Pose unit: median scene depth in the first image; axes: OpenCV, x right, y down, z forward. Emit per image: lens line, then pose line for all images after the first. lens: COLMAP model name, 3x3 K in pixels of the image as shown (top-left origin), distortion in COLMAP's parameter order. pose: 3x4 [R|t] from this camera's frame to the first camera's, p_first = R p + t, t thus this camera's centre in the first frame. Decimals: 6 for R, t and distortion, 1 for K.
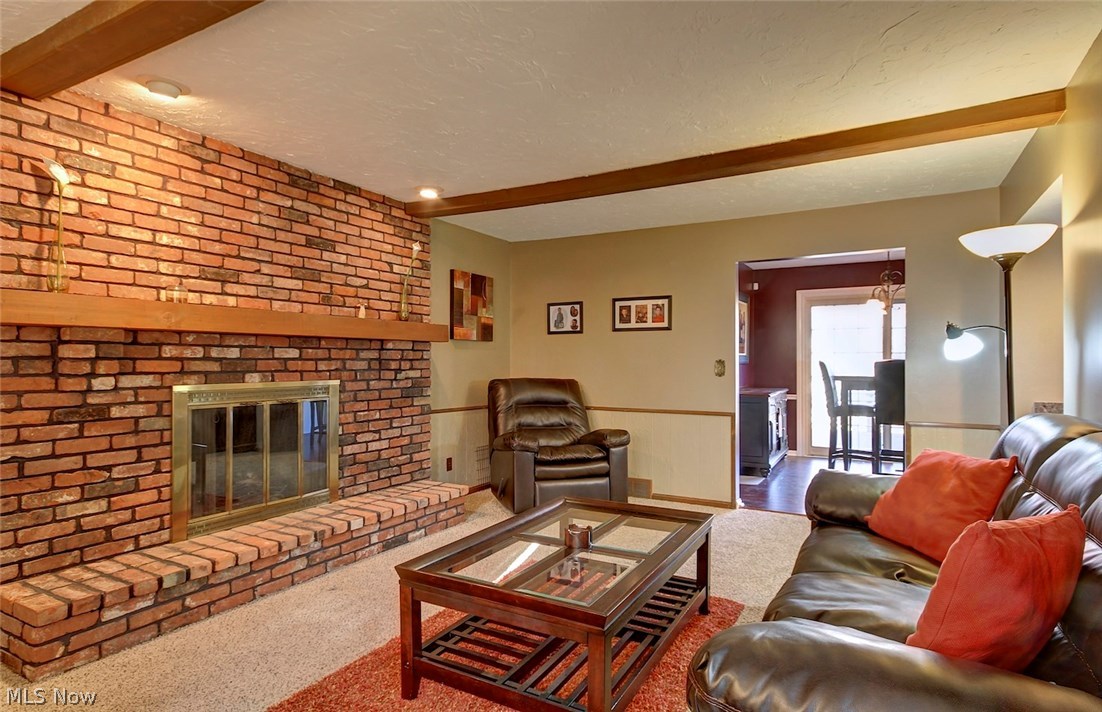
lens RADIAL K [[590.3, 0, 530.0], [0, 590.3, 360.8], [0, 0, 1]] dist [0.010645, 0.002024]
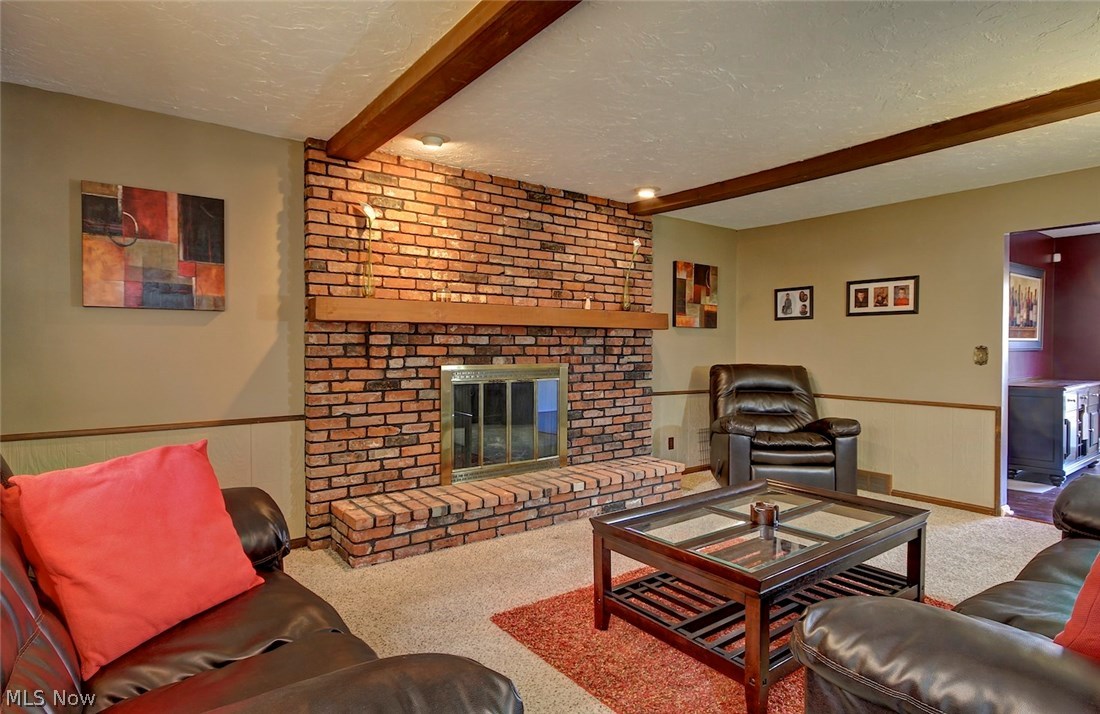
lens RADIAL K [[573.9, 0, 550.0], [0, 573.9, 357.0], [0, 0, 1]] dist [0.001435, 0.001765]
pose [[0.922852, 0.007742, -0.385077, 0.093111], [-0.001030, 0.999844, 0.017635, 0.000239], [0.385153, -0.015878, 0.922716, -0.064447]]
